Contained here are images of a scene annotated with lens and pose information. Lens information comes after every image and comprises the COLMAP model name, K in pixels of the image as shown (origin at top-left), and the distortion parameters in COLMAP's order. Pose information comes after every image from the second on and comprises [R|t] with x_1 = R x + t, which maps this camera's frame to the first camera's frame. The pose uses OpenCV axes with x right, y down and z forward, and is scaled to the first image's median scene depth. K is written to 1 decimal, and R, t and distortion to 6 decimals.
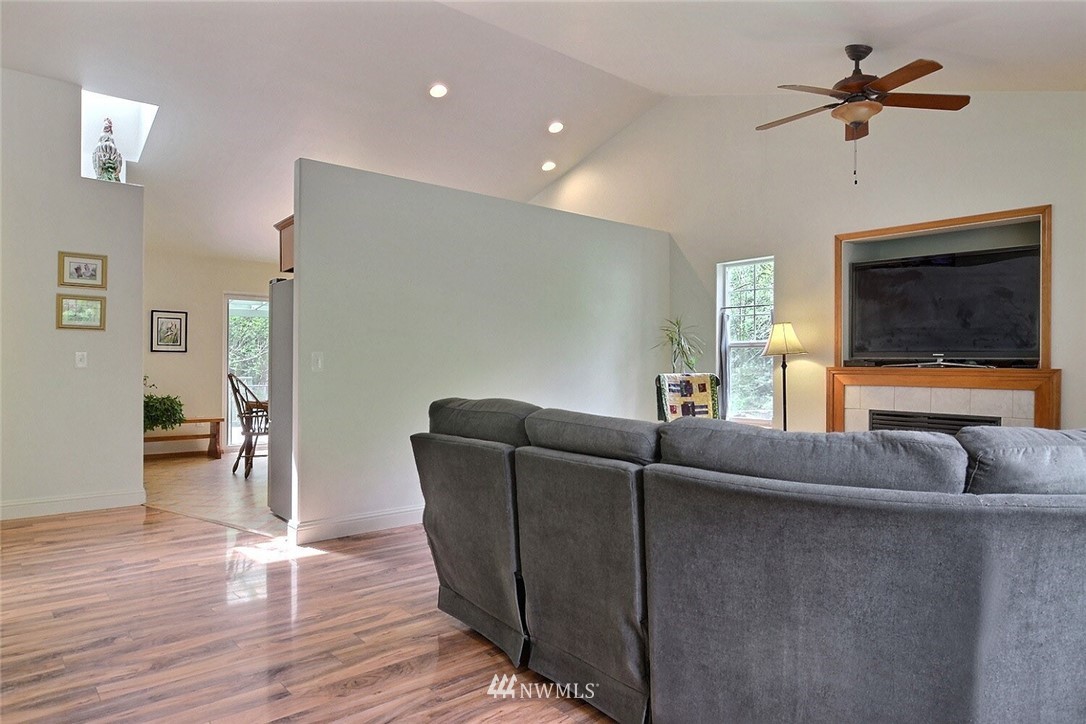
lens RADIAL K [[670.4, 0, 545.9], [0, 670.4, 365.3], [0, 0, 1]] dist [0.005769, -0.015497]
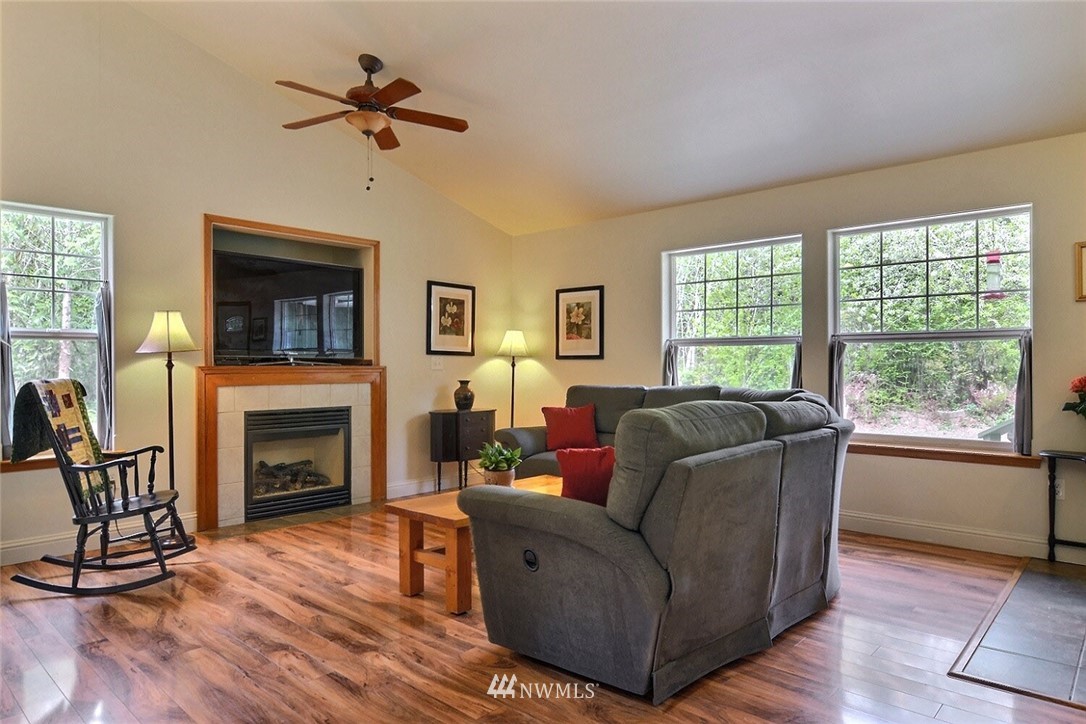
lens RADIAL K [[670.4, 0, 545.9], [0, 670.4, 365.3], [0, 0, 1]] dist [0.005769, -0.015497]
pose [[-0.126590, -0.007881, 0.991924, -0.509043], [0.000849, 0.999967, 0.008053, -0.005385], [-0.991955, 0.001862, -0.126579, 0.716959]]
